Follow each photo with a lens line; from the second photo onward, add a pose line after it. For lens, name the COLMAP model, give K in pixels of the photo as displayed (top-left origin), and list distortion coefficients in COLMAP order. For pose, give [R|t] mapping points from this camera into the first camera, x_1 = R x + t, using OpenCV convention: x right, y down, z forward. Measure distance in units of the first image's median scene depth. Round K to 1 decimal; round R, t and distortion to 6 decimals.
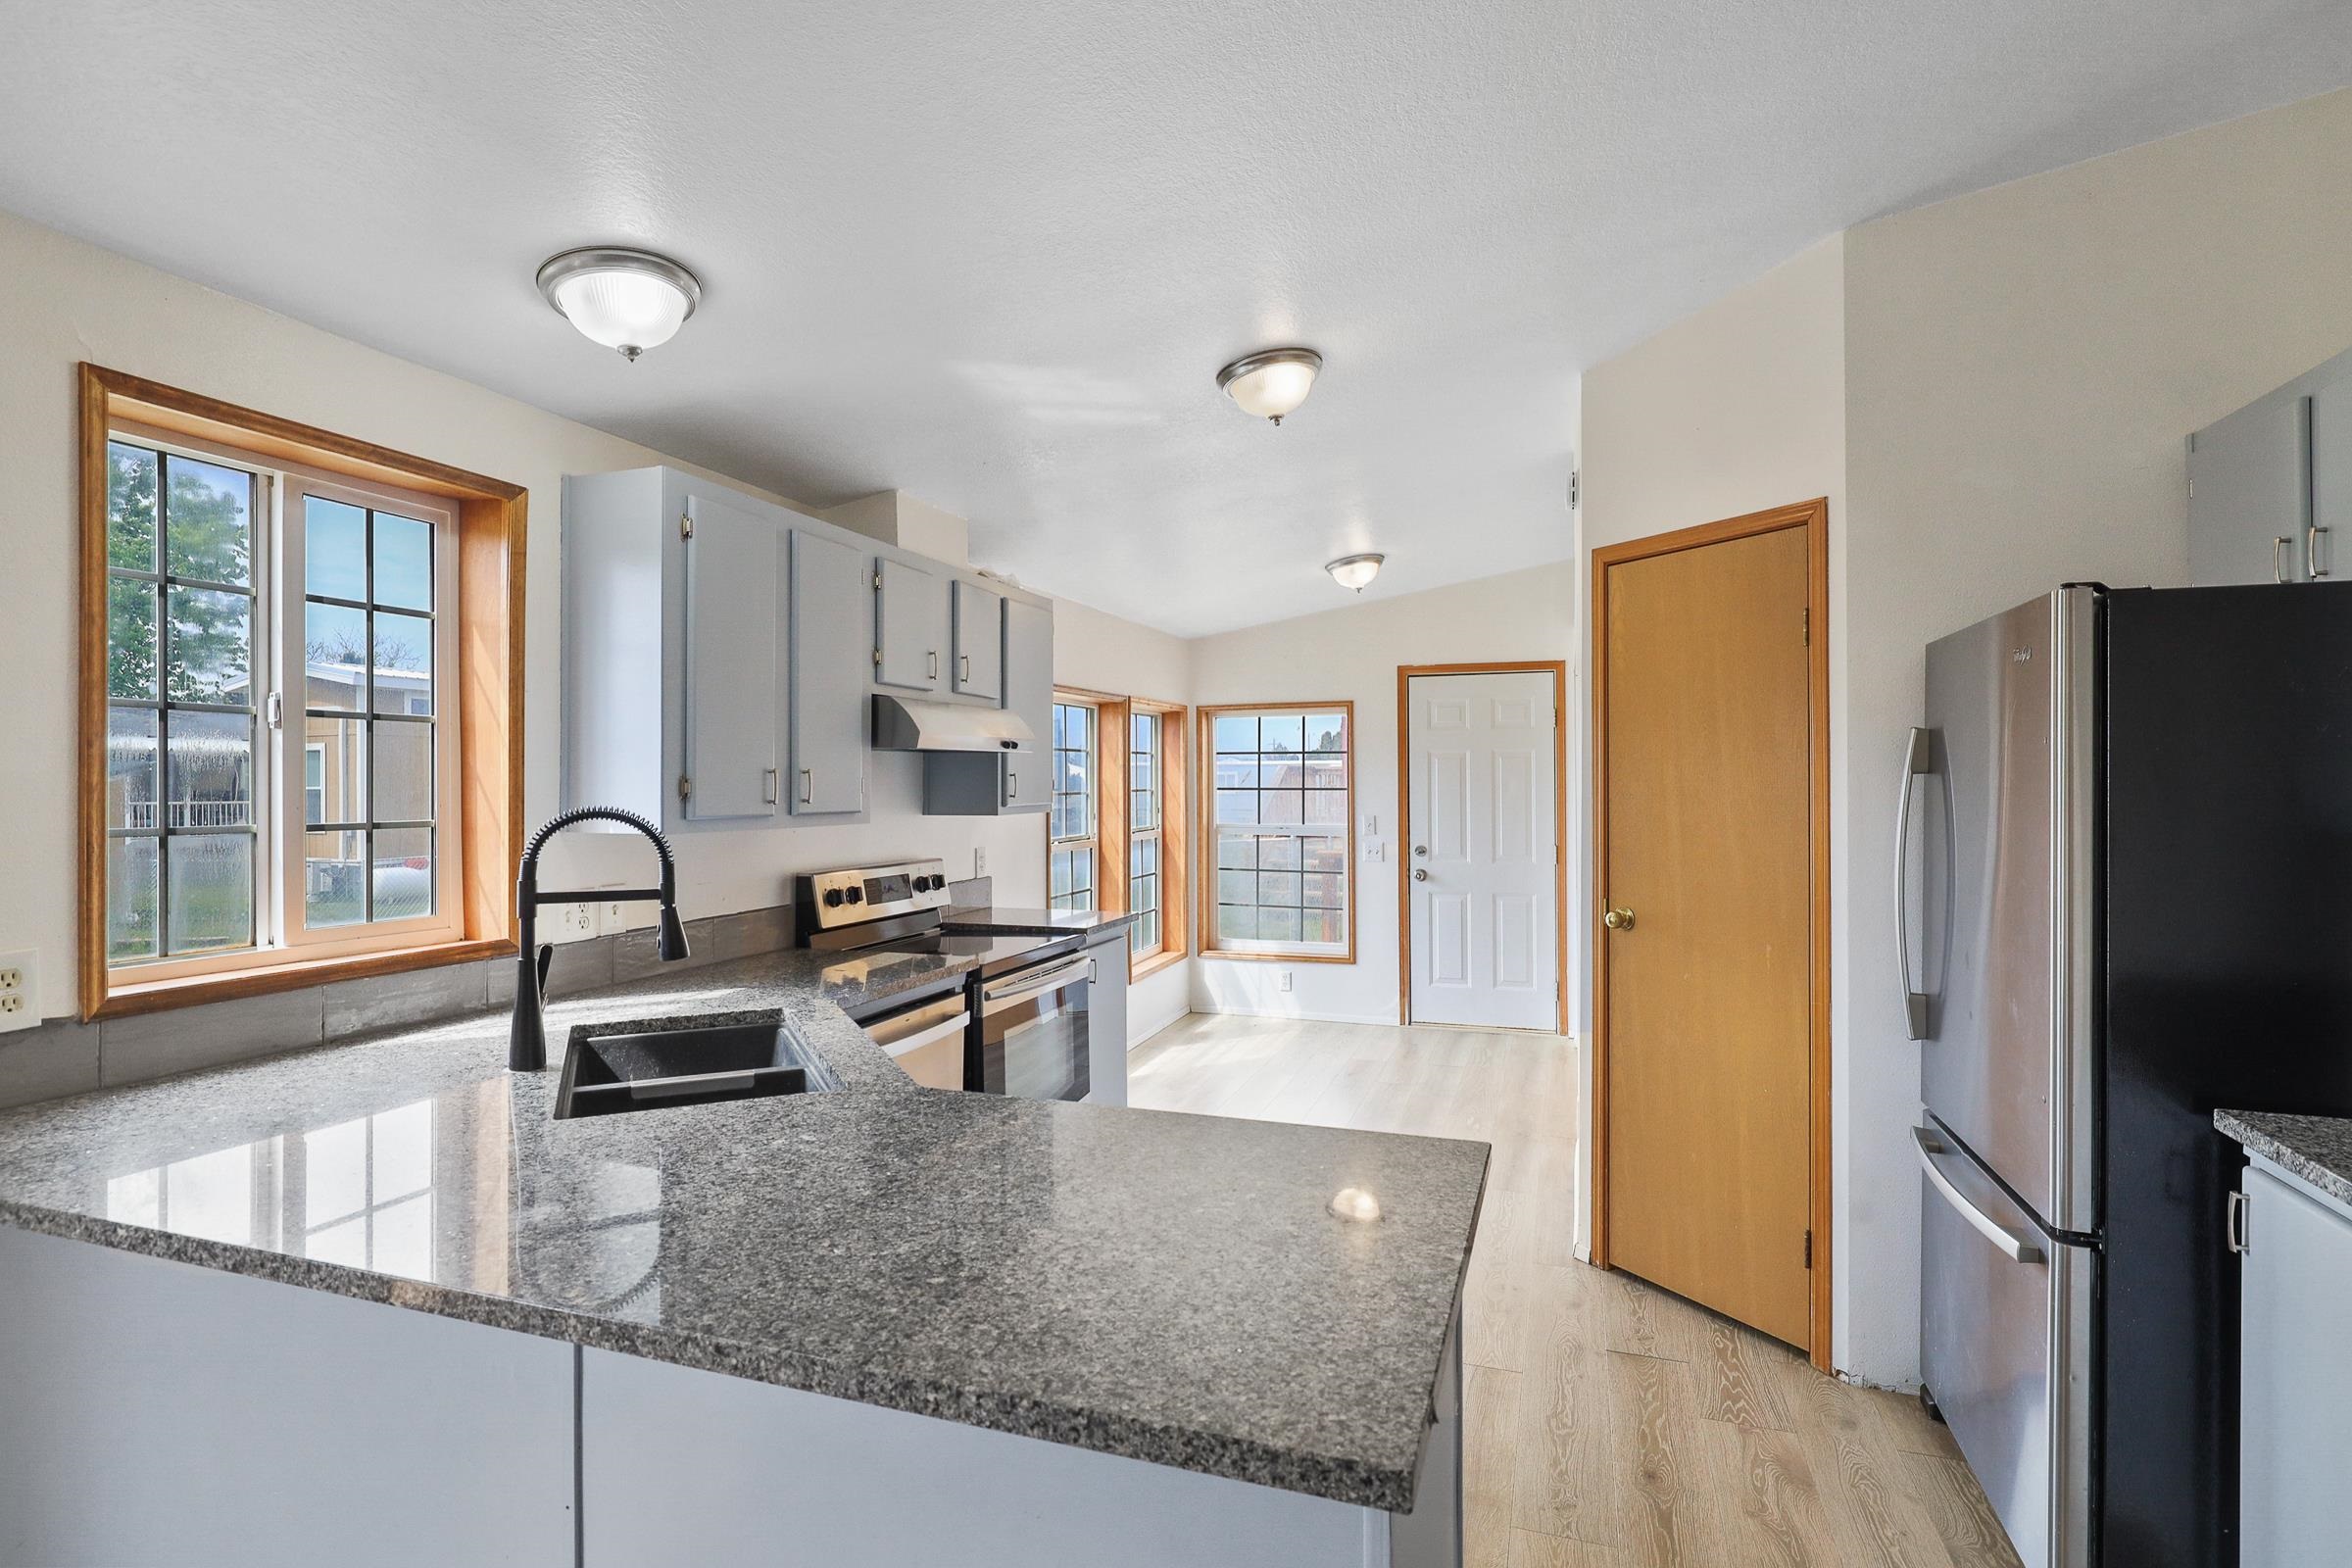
lens RADIAL K [[1164.7, 0, 1179.5], [0, 1164.7, 784.2], [0, 0, 1]] dist [0.002024, -0.000696]
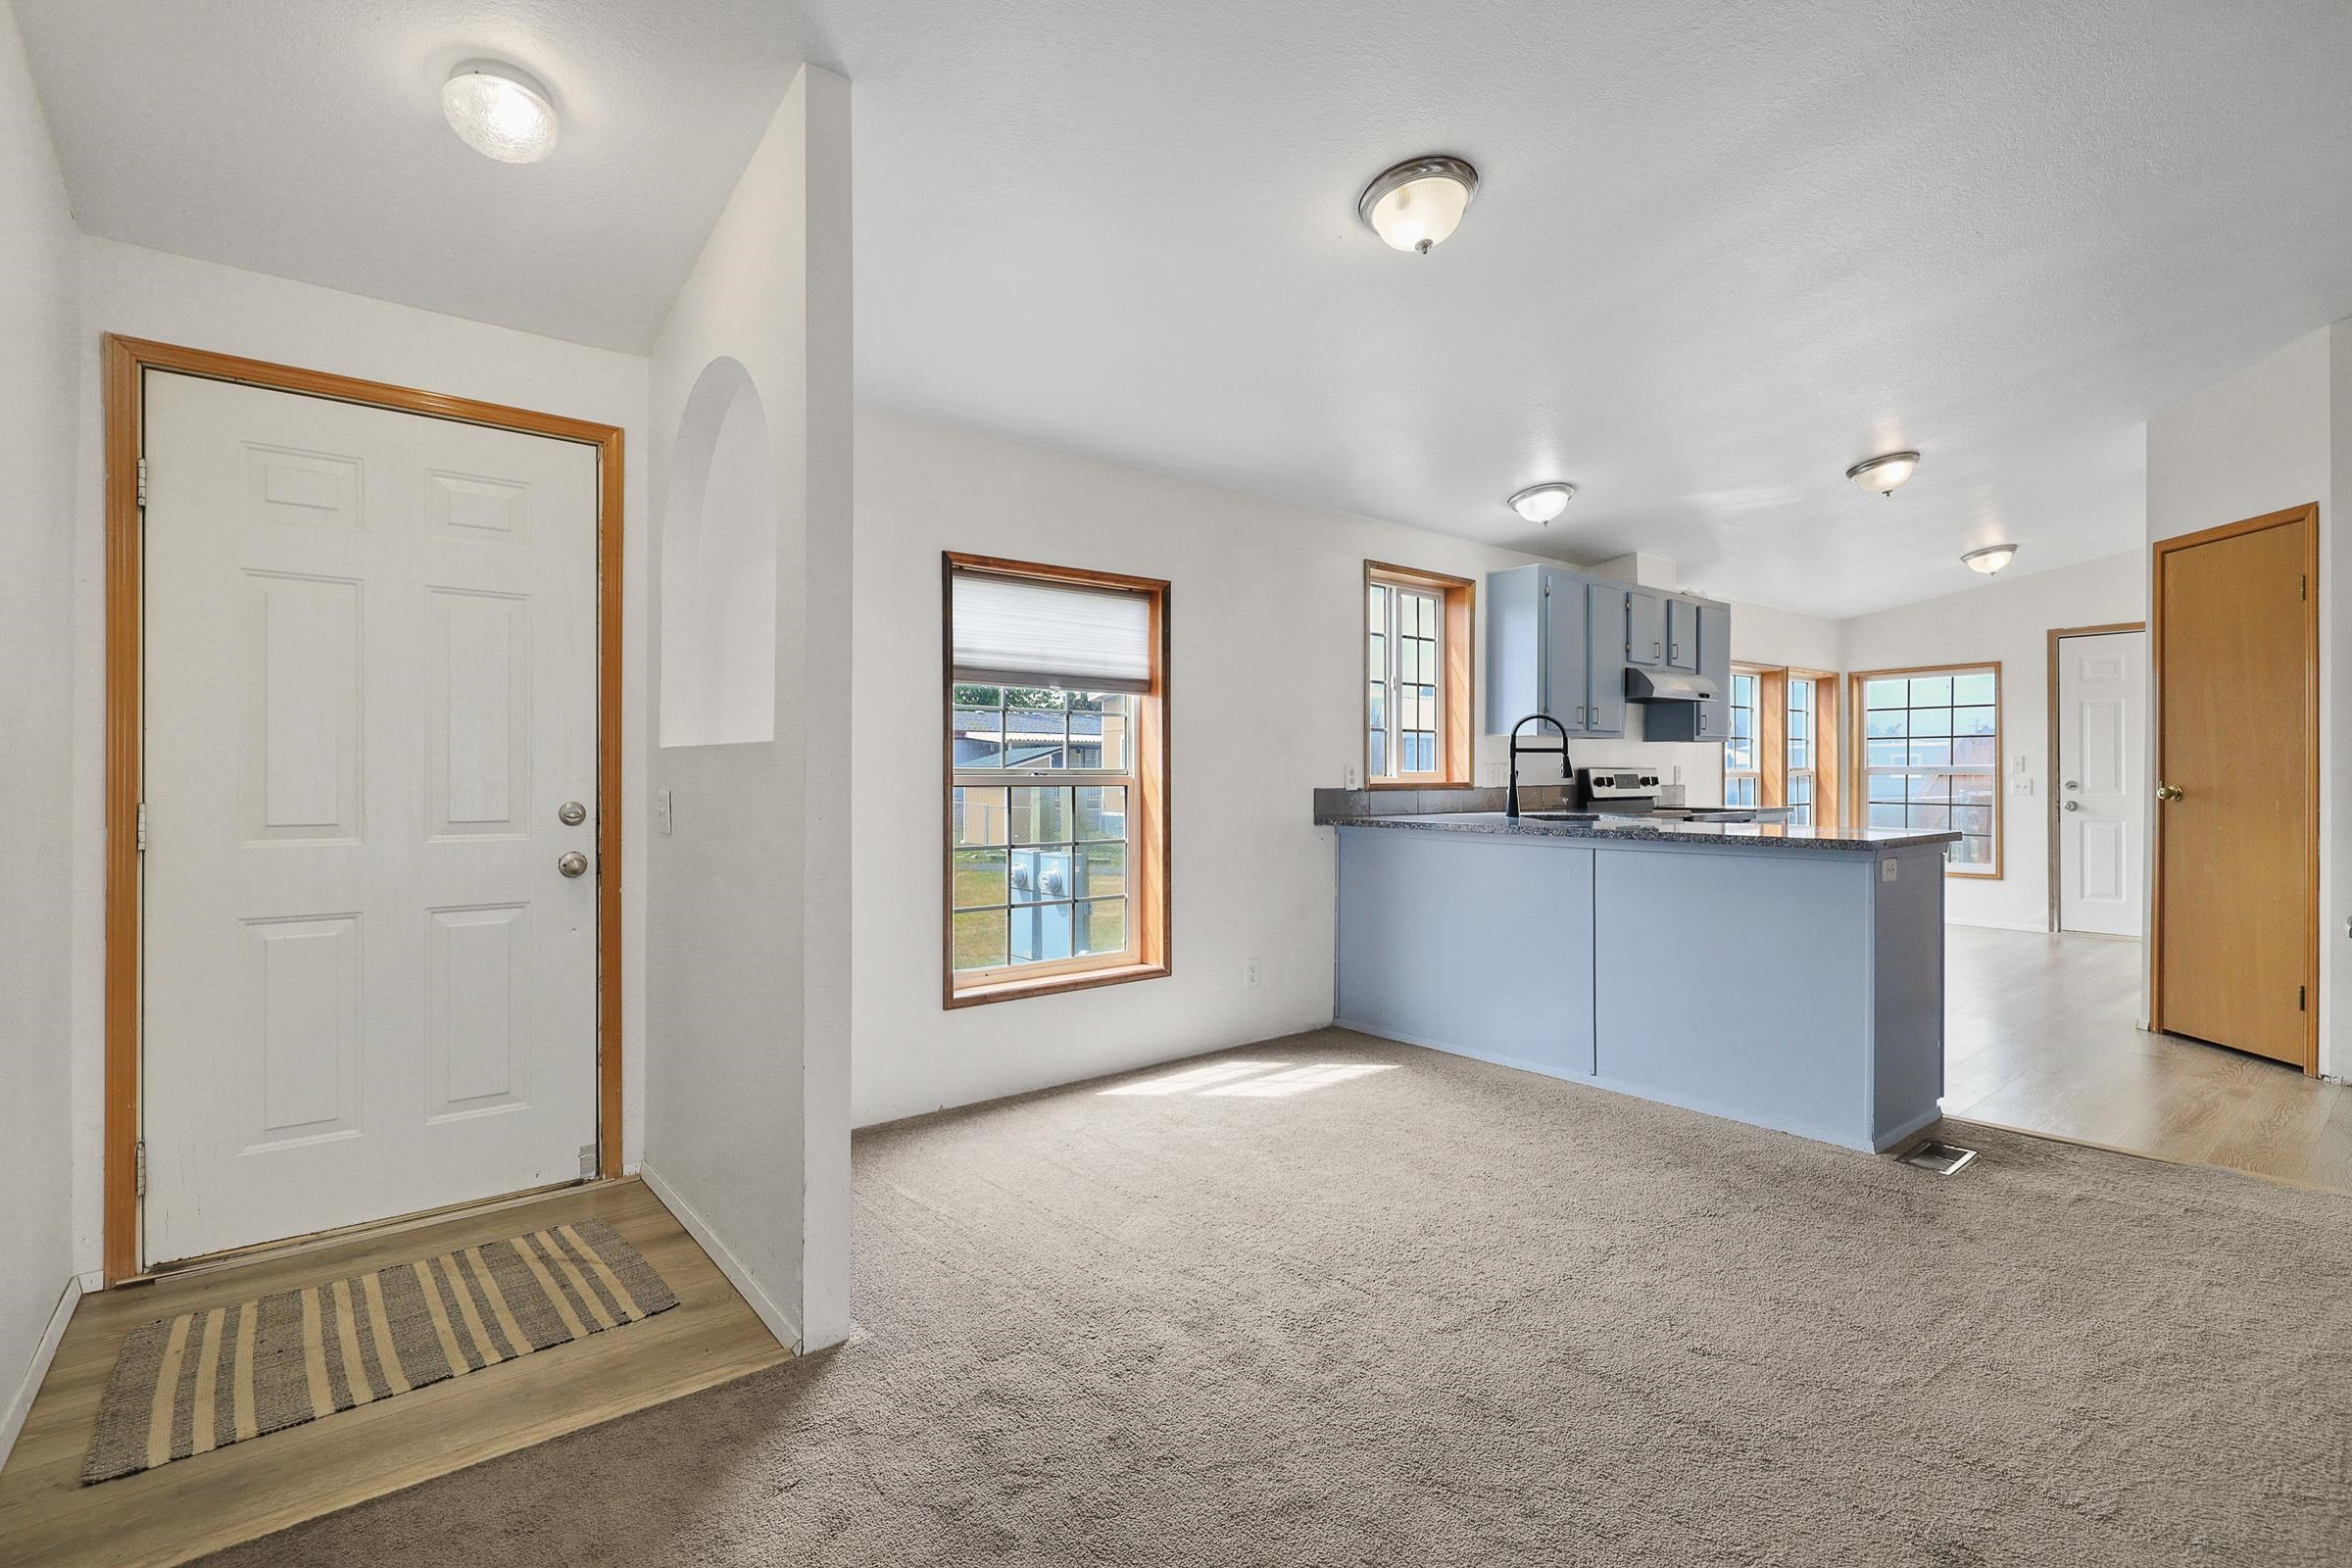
lens RADIAL K [[1084.4, 0, 1167.1], [0, 1084.4, 779.0], [0, 0, 1]] dist [0.001504, -0.000323]
pose [[0.846337, 0.002066, -0.532644, 0.031776], [0.000626, 0.999988, 0.004874, 0.082183], [0.532648, -0.004459, 0.846325, -0.766971]]
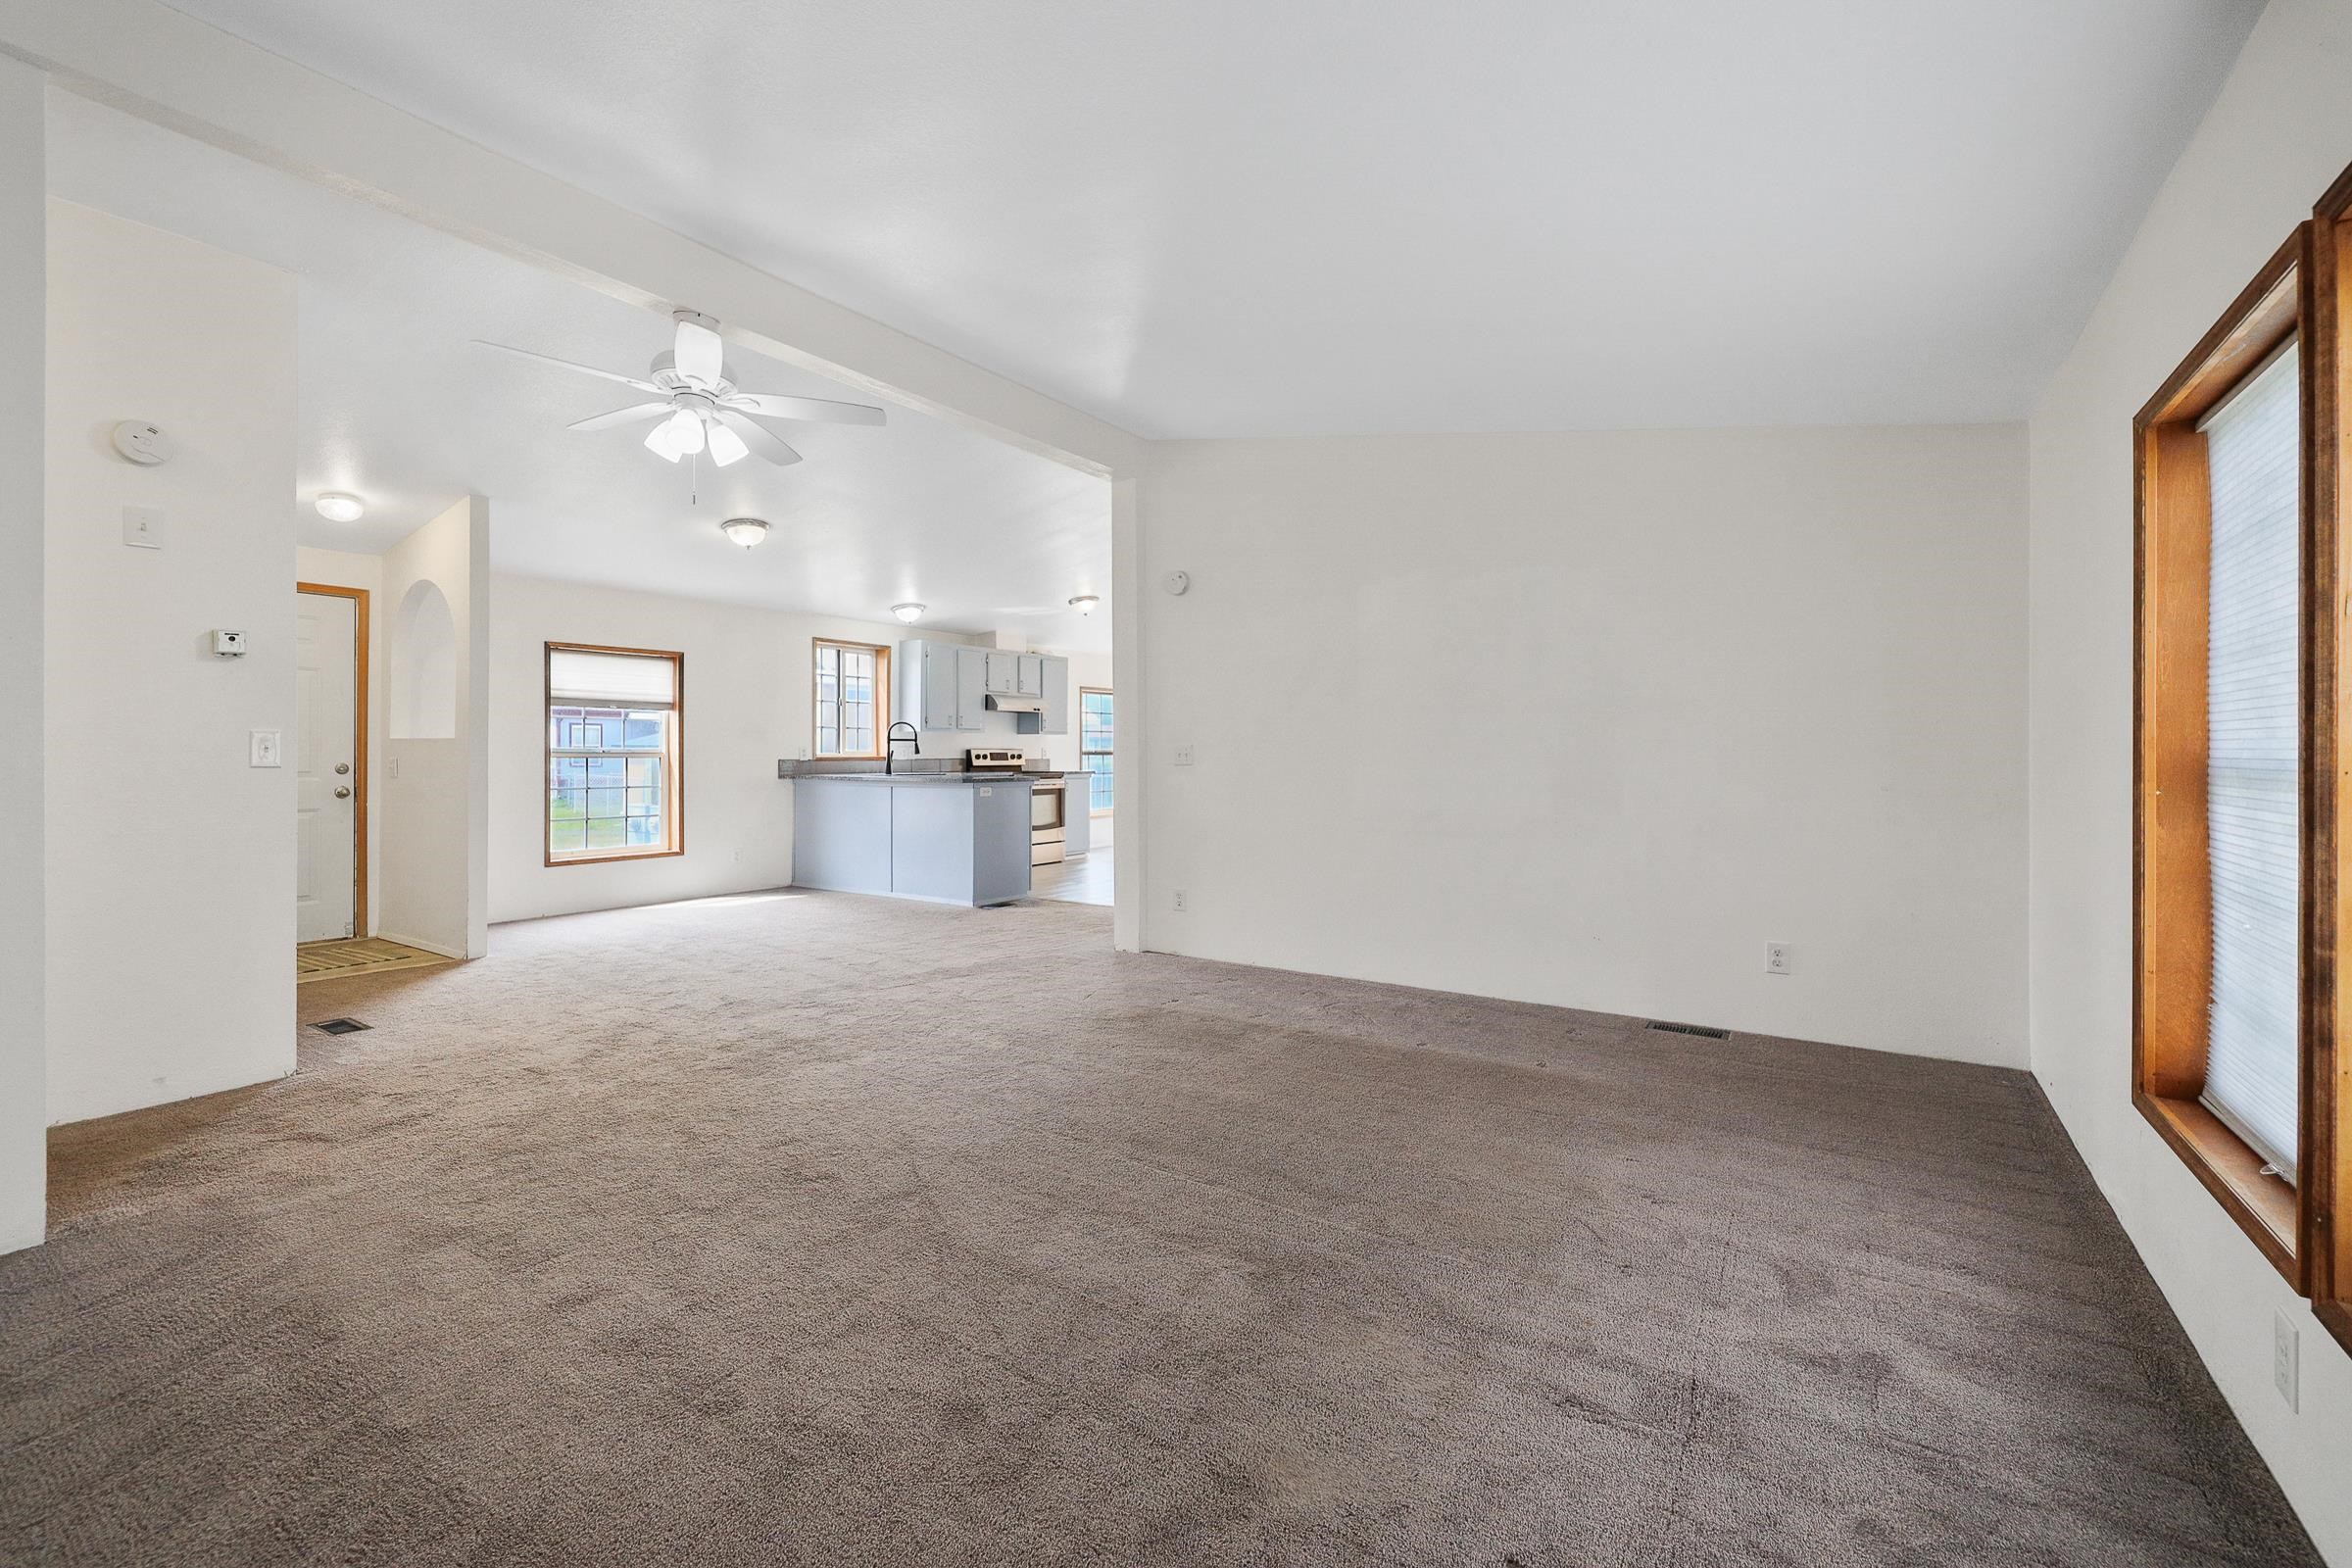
lens RADIAL K [[1002.9, 0, 1177.6], [0, 1002.9, 762.6], [0, 0, 1]] dist [-0.002719, 0.000824]
pose [[0.966819, 0.012007, -0.255179, 0.936369], [-0.008610, 0.999859, 0.014424, 0.066970], [0.255316, -0.011749, 0.966786, -1.531345]]
